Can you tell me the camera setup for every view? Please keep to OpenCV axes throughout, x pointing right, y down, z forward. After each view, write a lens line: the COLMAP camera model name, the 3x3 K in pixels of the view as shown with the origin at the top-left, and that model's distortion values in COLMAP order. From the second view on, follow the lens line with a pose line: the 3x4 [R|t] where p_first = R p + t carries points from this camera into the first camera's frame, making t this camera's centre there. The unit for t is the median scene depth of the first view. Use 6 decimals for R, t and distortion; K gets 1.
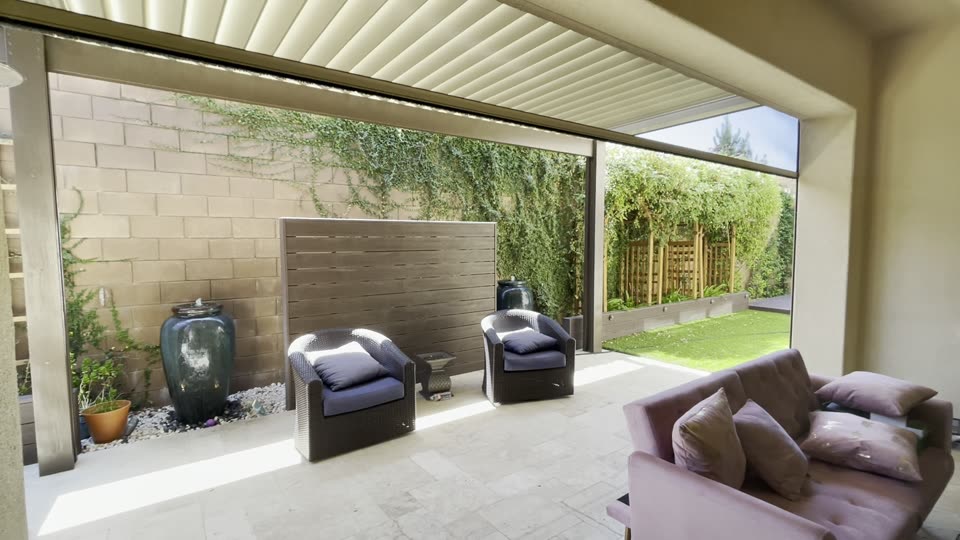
lens RADIAL K [[442.3, 0, 471.4], [0, 442.3, 272.2], [0, 0, 1]] dist [0.002251, 0.000190]
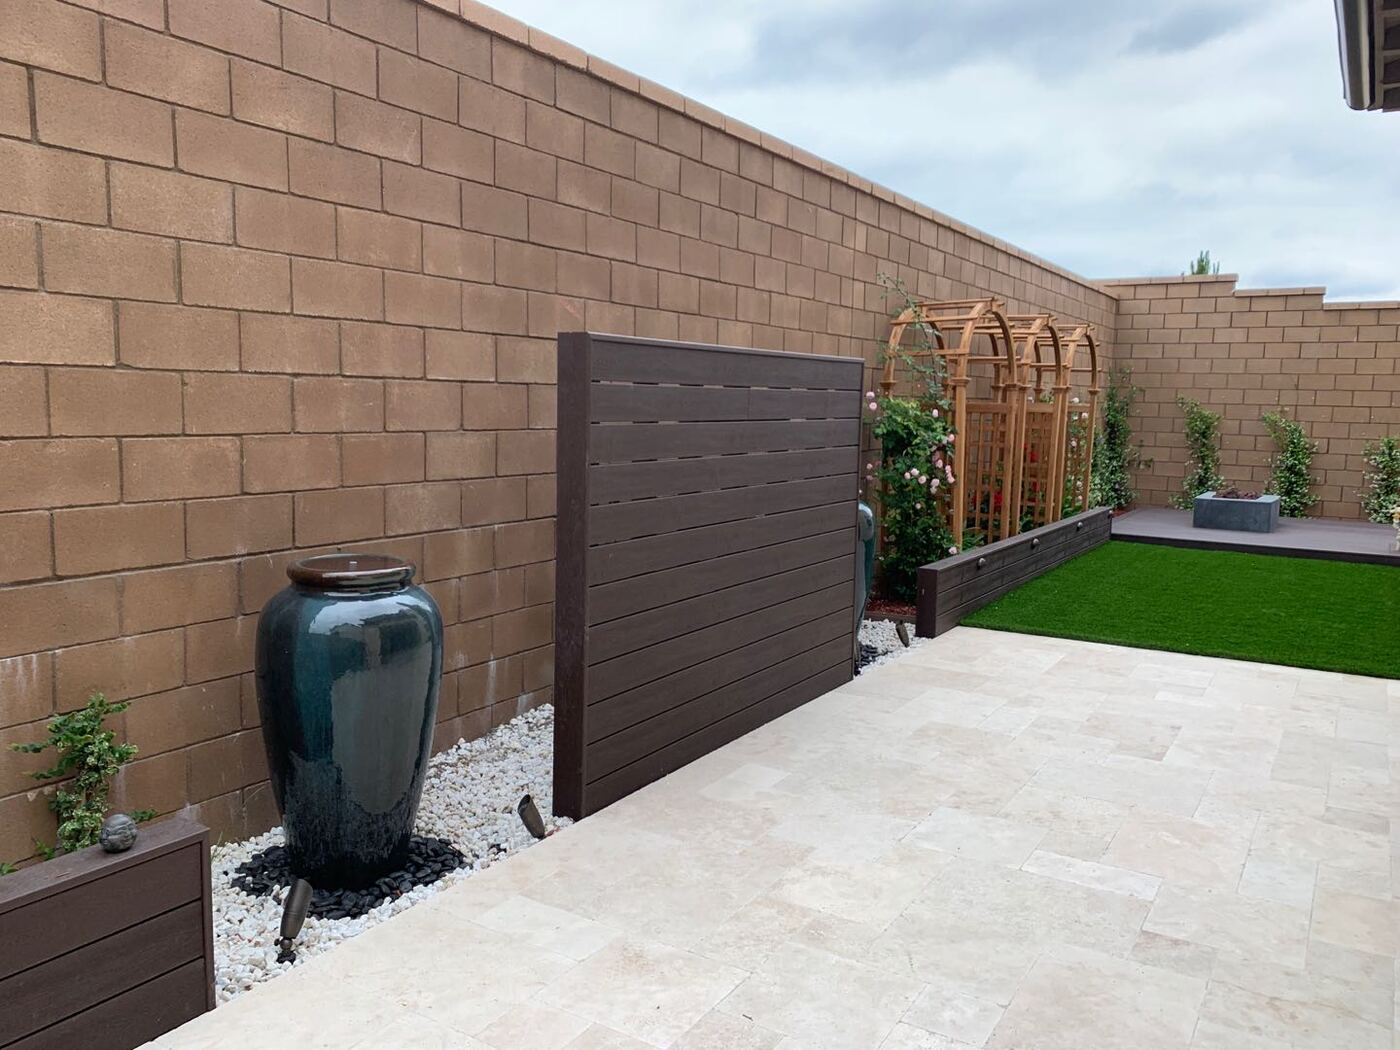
lens RADIAL K [[1036.8, 0, 702.3], [0, 1036.8, 520.0], [0, 0, 1]] dist [0.012222, -0.039695]
pose [[0.921988, -0.014012, 0.386964, -0.631987], [-0.004444, 0.998896, 0.046758, -0.000340], [-0.387192, -0.044830, 0.920908, 0.105587]]
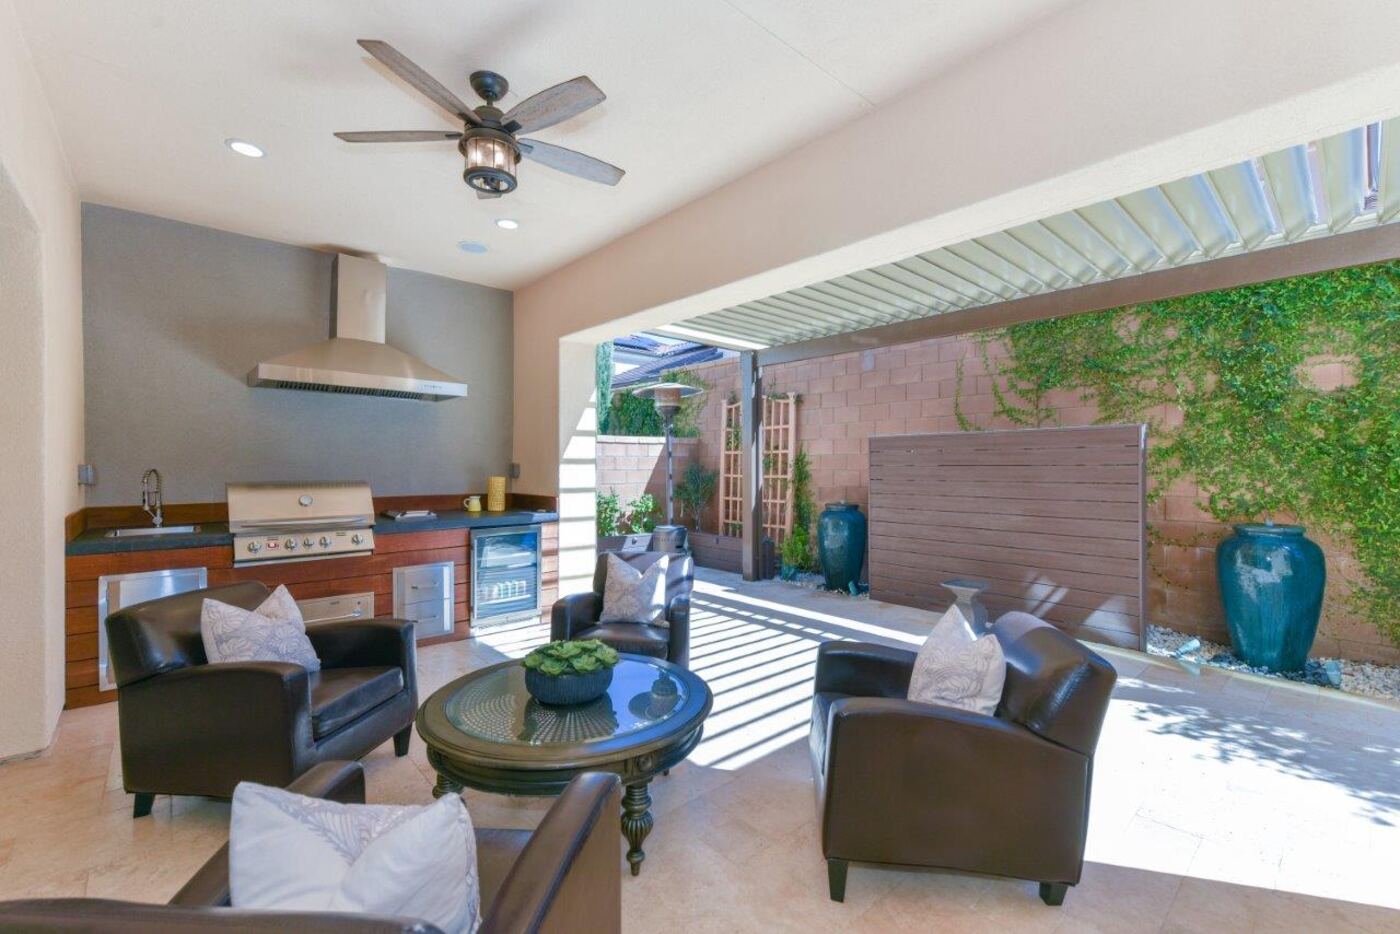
lens RADIAL K [[595.9, 0, 701.0], [0, 595.9, 469.5], [0, 0, 1]] dist [0.005232, -0.000360]
pose [[0.106952, 0.014174, -0.994163, 1.056548], [-0.066509, 0.997761, 0.007071, -0.012638], [0.992037, 0.065365, 0.107655, 0.347832]]
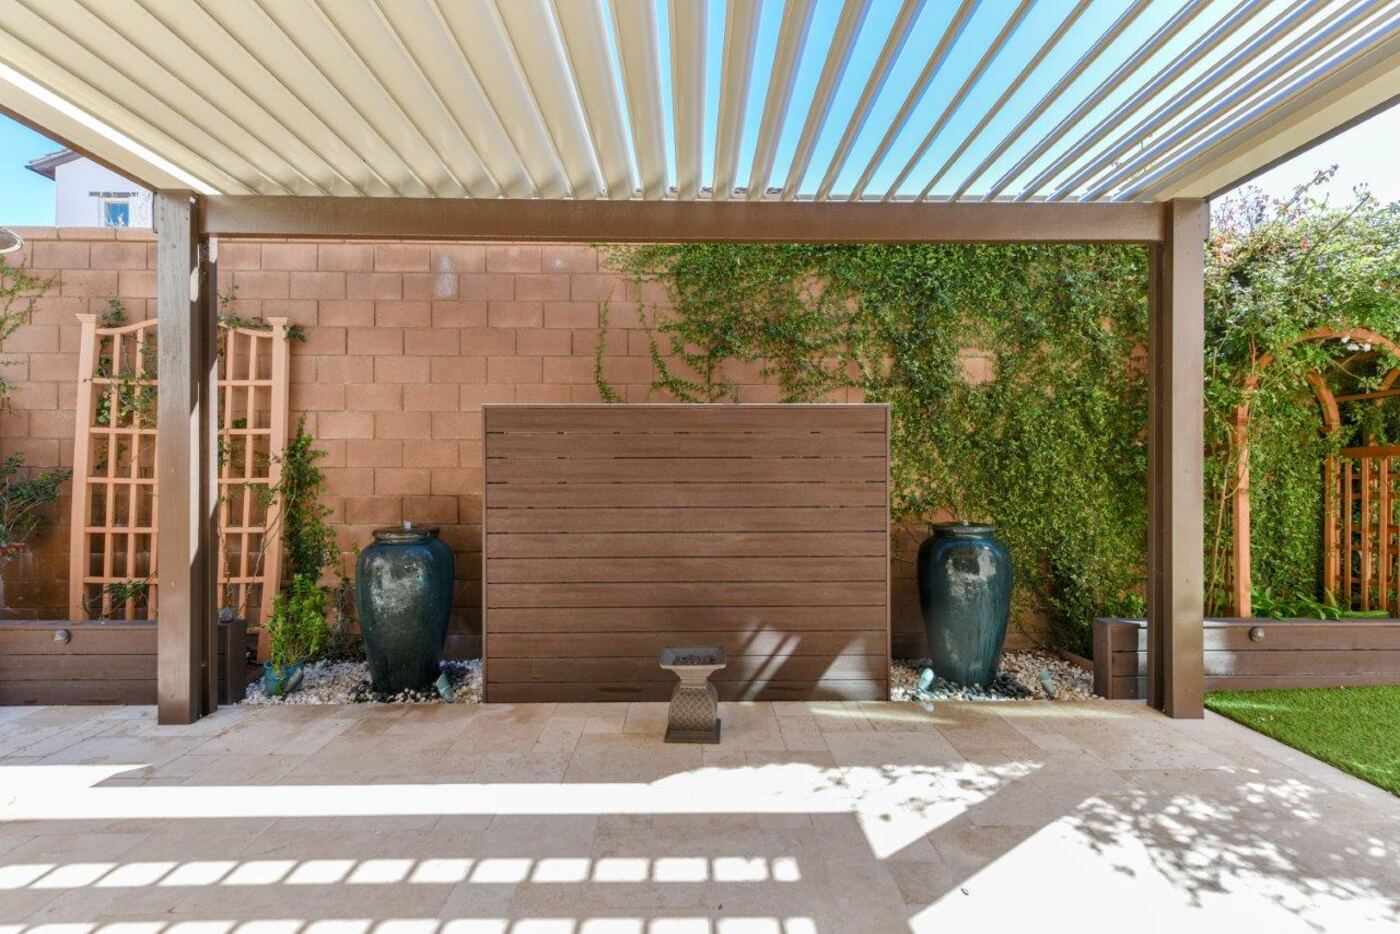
lens RADIAL K [[595.9, 0, 702.2], [0, 595.9, 465.6], [0, 0, 1]] dist [0.005232, -0.000360]
pose [[0.822308, 0.007475, -0.568994, 0.323653], [-0.044428, 0.997705, -0.051101, -0.000635], [0.567306, 0.067300, 0.820753, 0.426608]]
